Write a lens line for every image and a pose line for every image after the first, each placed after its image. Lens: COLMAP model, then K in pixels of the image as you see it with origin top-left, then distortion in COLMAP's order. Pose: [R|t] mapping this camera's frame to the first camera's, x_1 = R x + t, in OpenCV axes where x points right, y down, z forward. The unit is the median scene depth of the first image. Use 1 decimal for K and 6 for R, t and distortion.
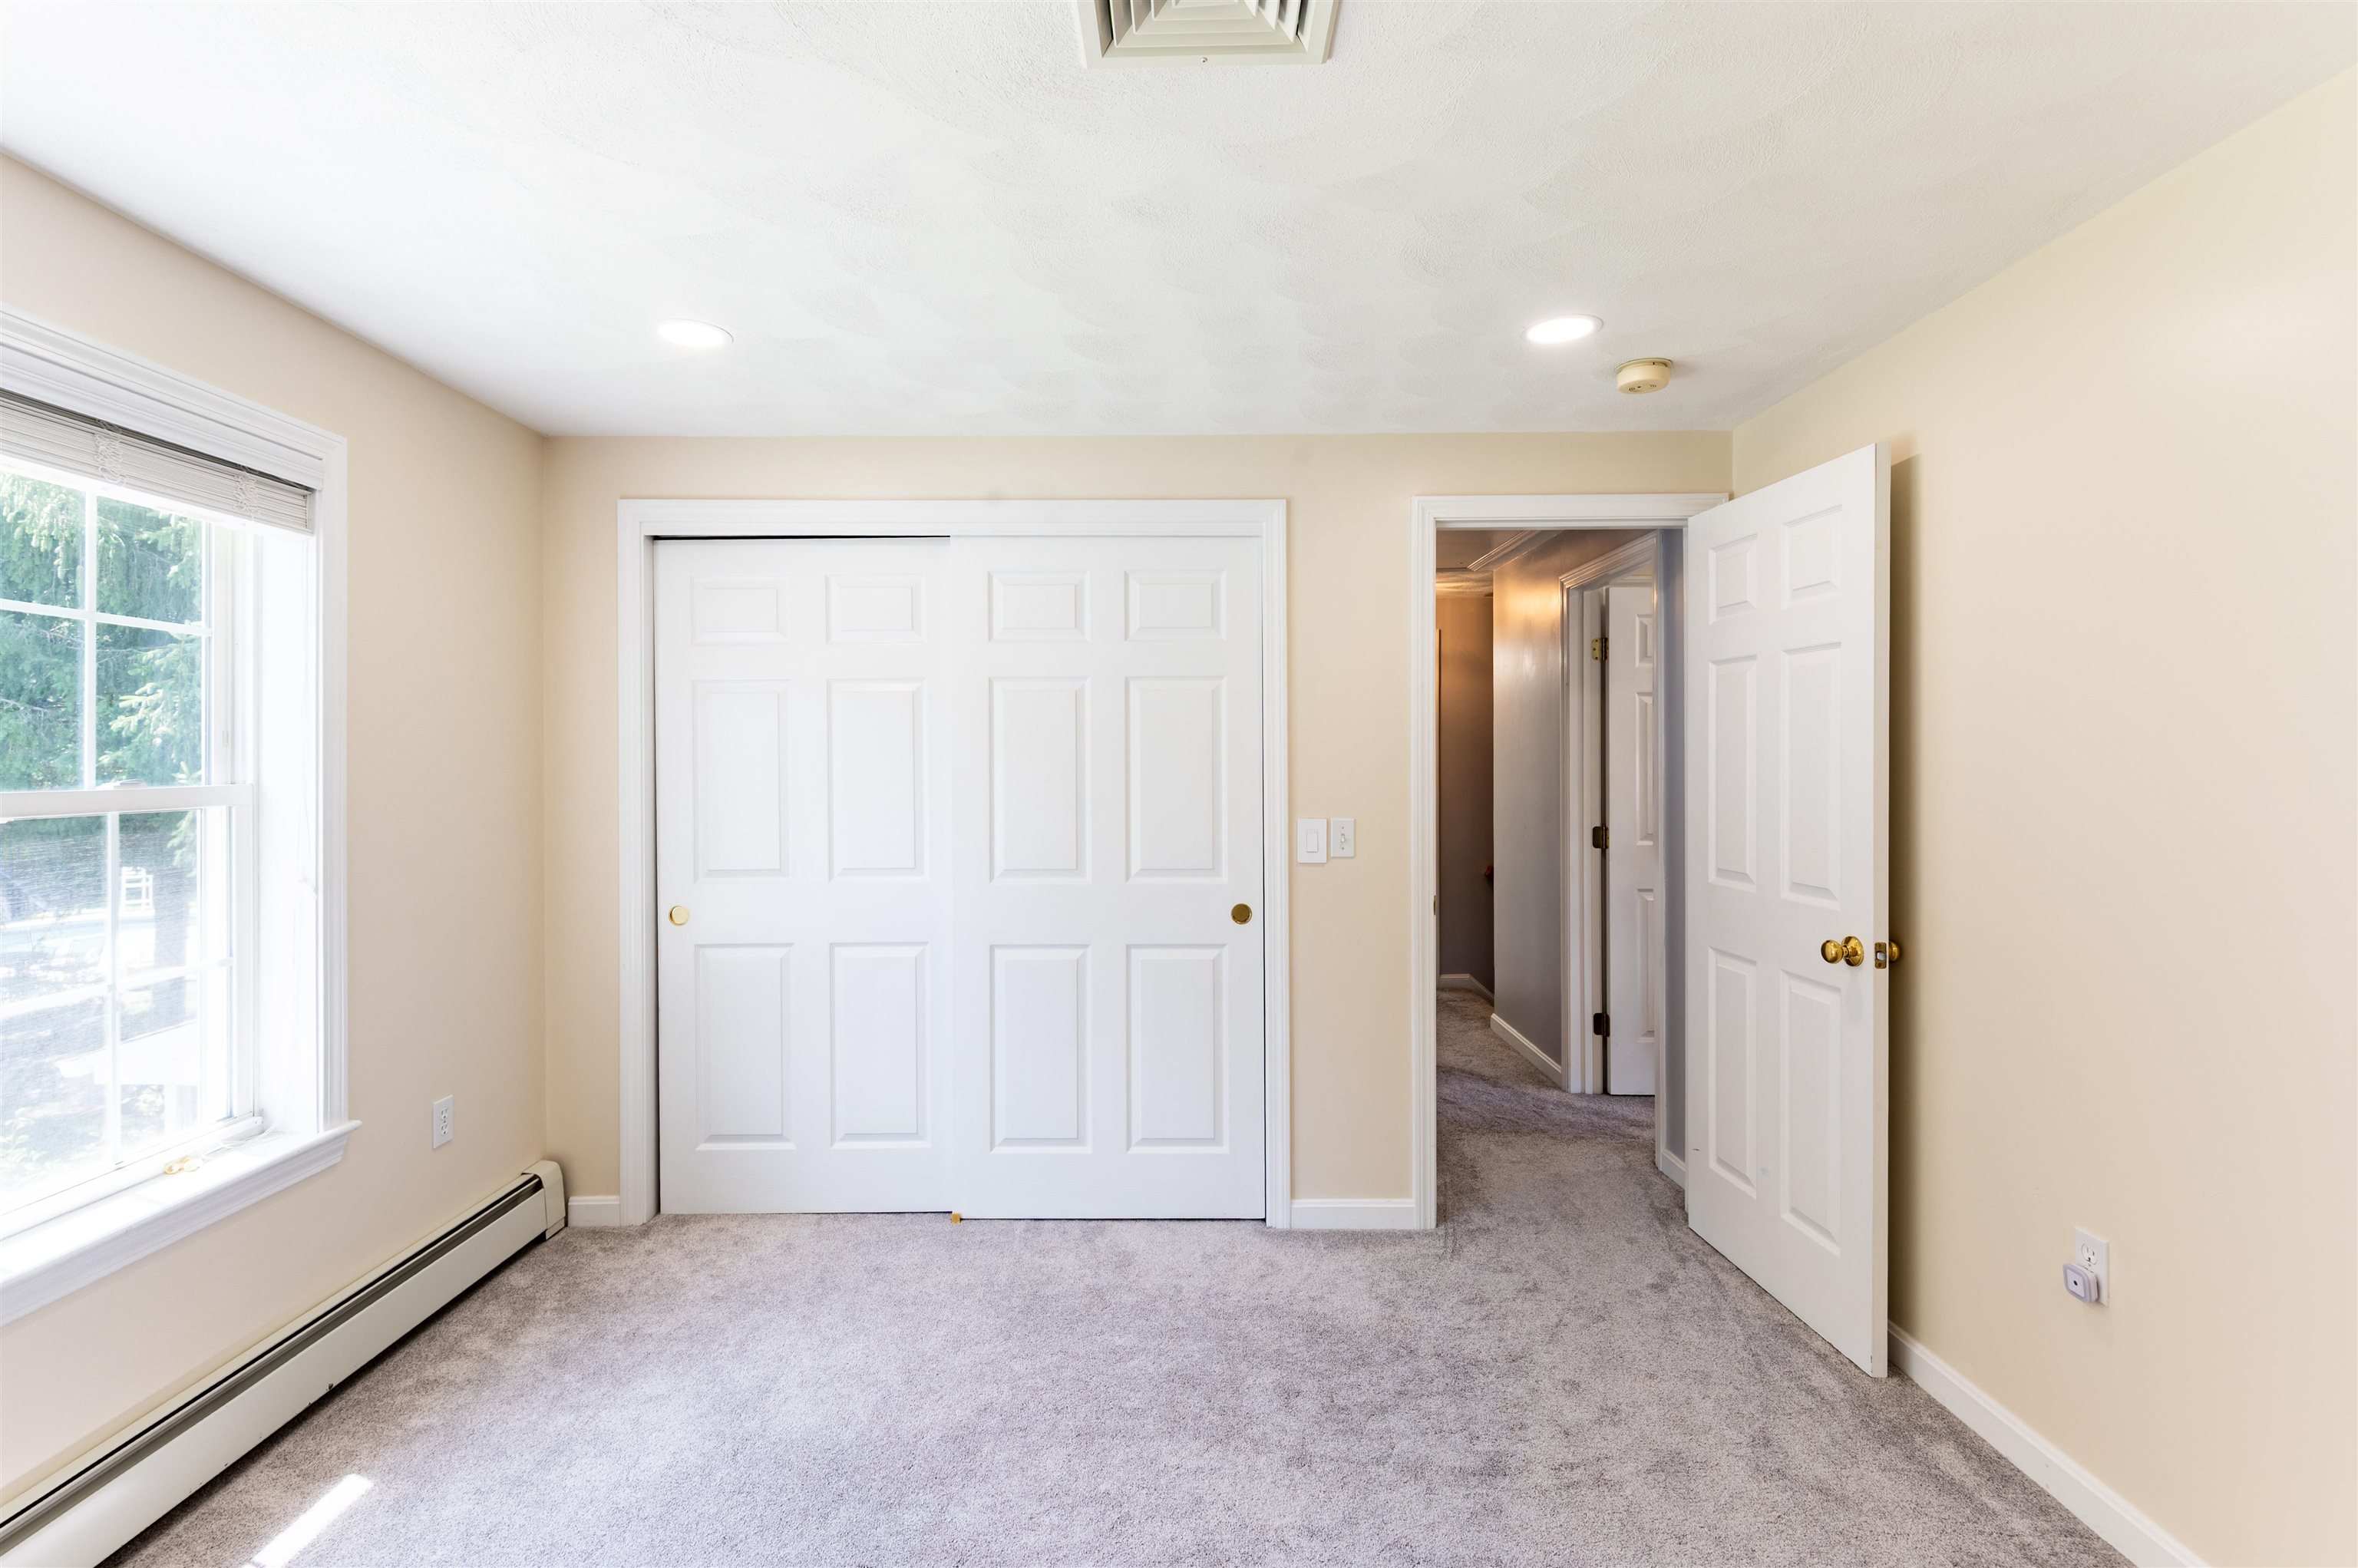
lens RADIAL K [[1067.6, 0, 1170.4], [0, 1067.6, 765.3], [0, 0, 1]] dist [0.009734, -0.007879]
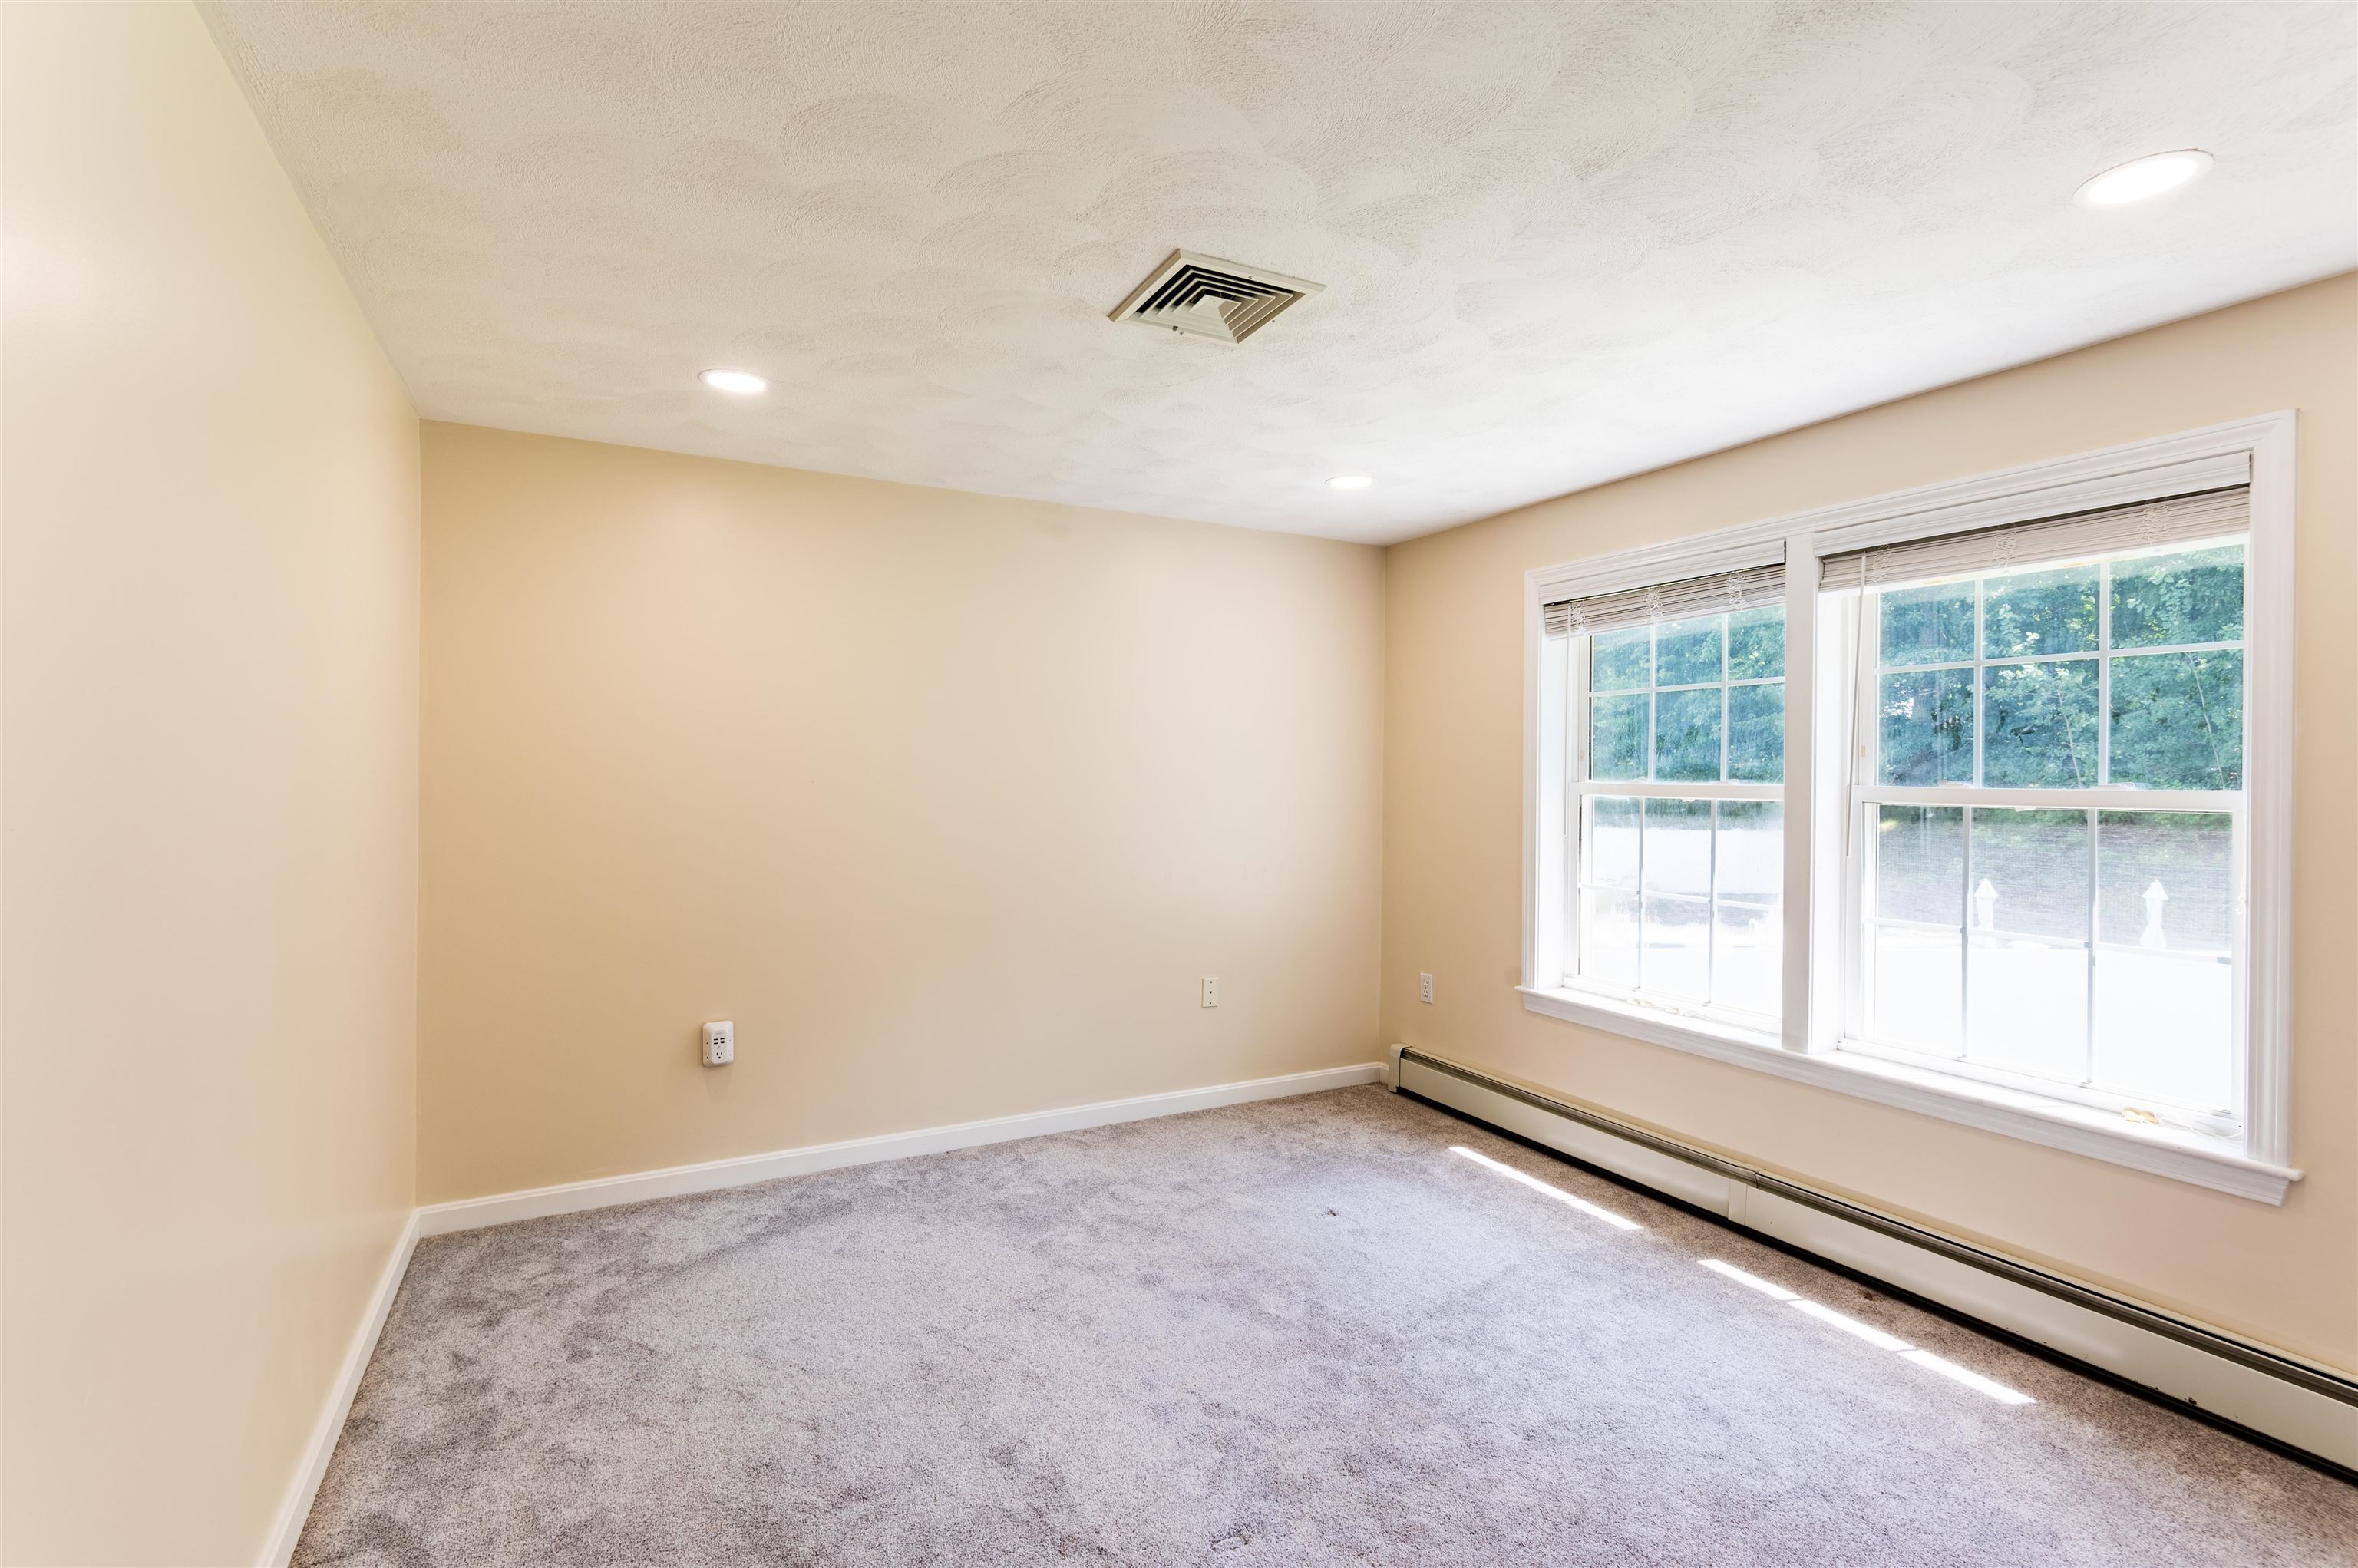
lens RADIAL K [[1067.6, 0, 1170.4], [0, 1067.6, 765.3], [0, 0, 1]] dist [0.009734, -0.007879]
pose [[-0.883877, -0.027314, -0.466920, 0.670801], [-0.034355, 0.999388, 0.006573, 0.027085], [0.466455, 0.021851, -0.884275, 1.826758]]
